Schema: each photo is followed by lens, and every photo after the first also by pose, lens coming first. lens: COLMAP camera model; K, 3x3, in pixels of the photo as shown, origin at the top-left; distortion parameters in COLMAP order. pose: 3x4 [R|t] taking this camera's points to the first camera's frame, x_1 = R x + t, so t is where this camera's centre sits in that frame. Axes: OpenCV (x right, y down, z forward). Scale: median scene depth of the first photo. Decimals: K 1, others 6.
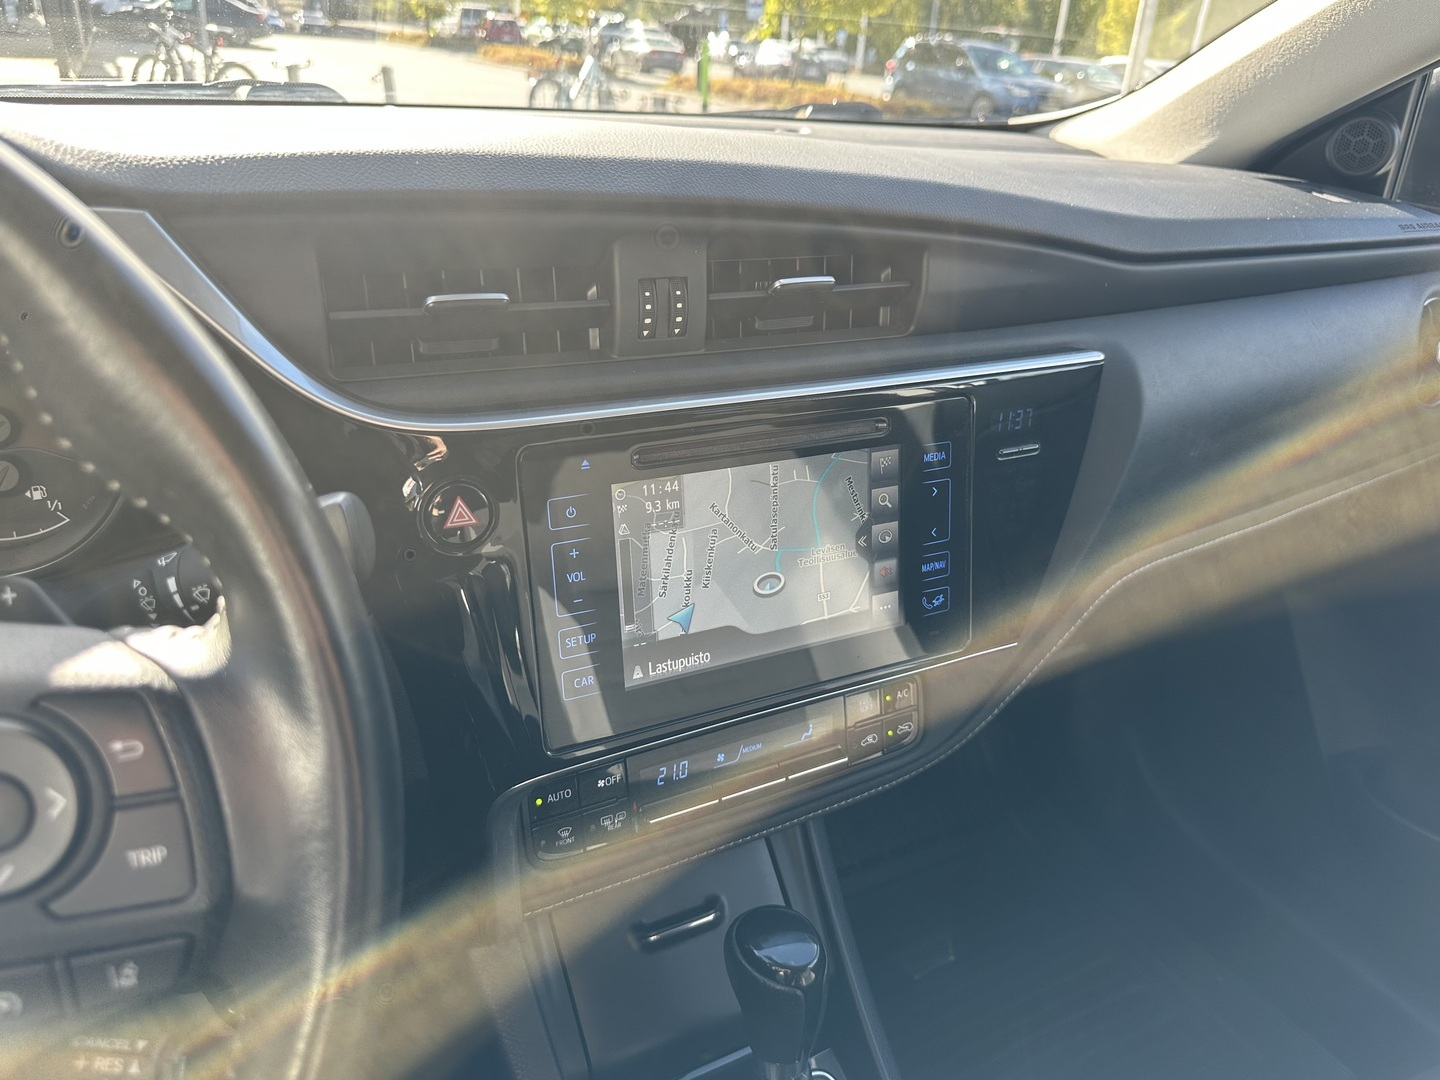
lens RADIAL K [[1065.7, 0, 720.0], [0, 1065.7, 540.0], [0, 0, 1]] dist [0.003198, 0.001581]
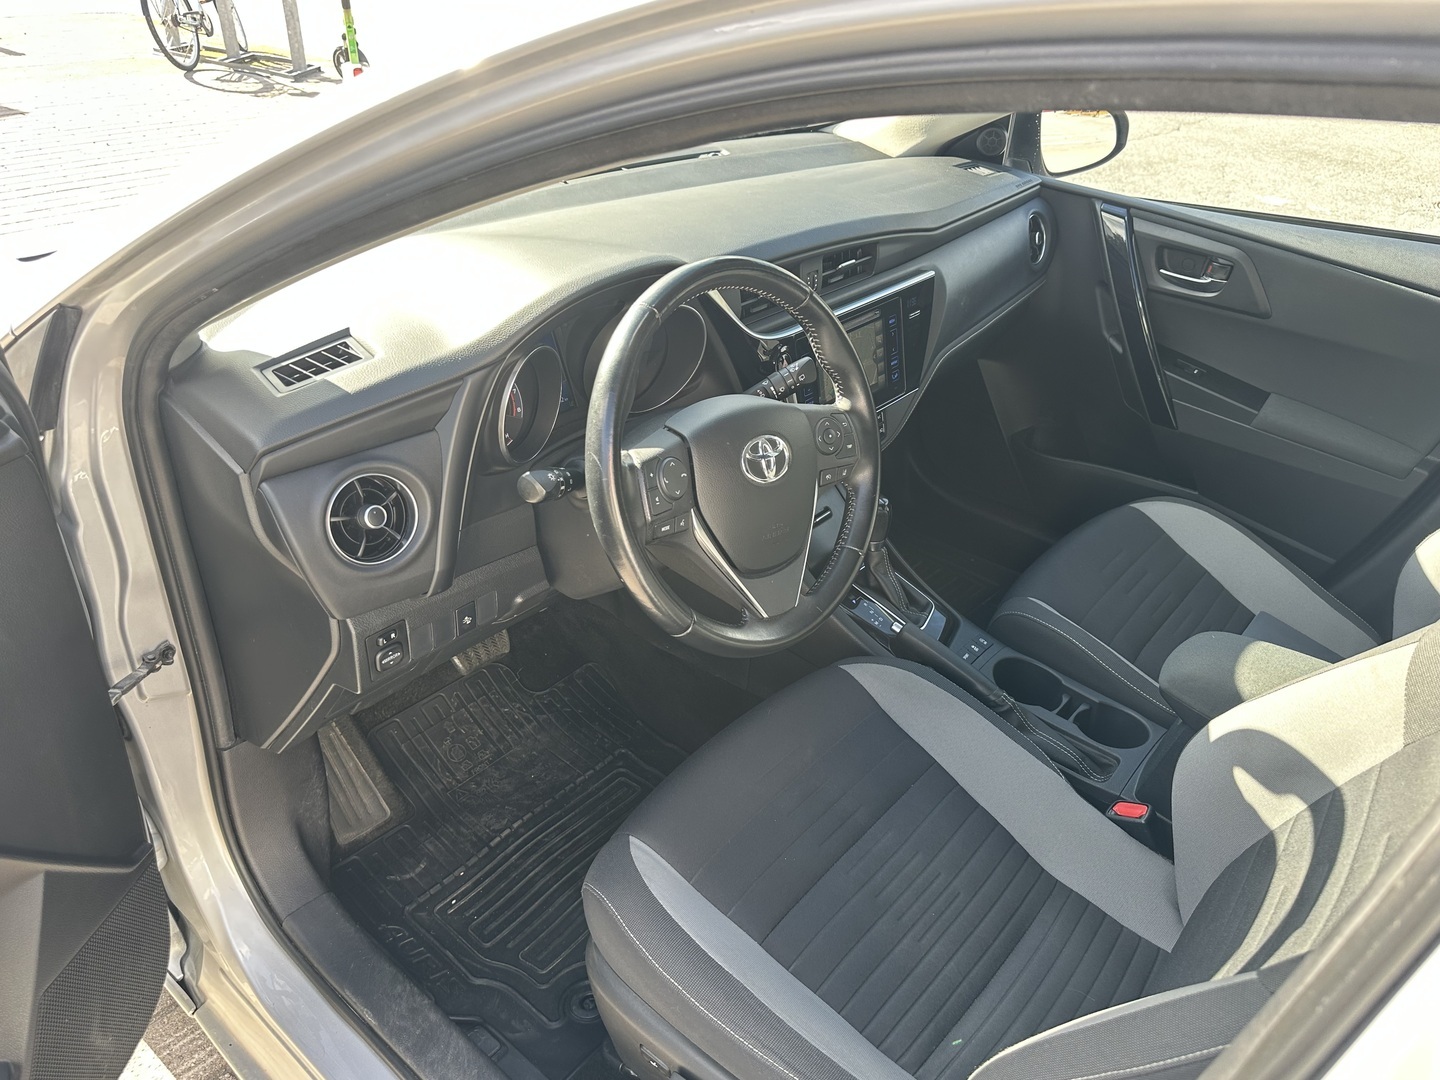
lens RADIAL K [[1065.7, 0, 720.0], [0, 1065.7, 540.0], [0, 0, 1]] dist [0.003198, 0.001581]
pose [[0.936862, -0.201453, 0.285842, -1.083981], [0.165456, 0.975471, 0.145192, -0.002235], [-0.308080, -0.088731, 0.947214, -1.464341]]
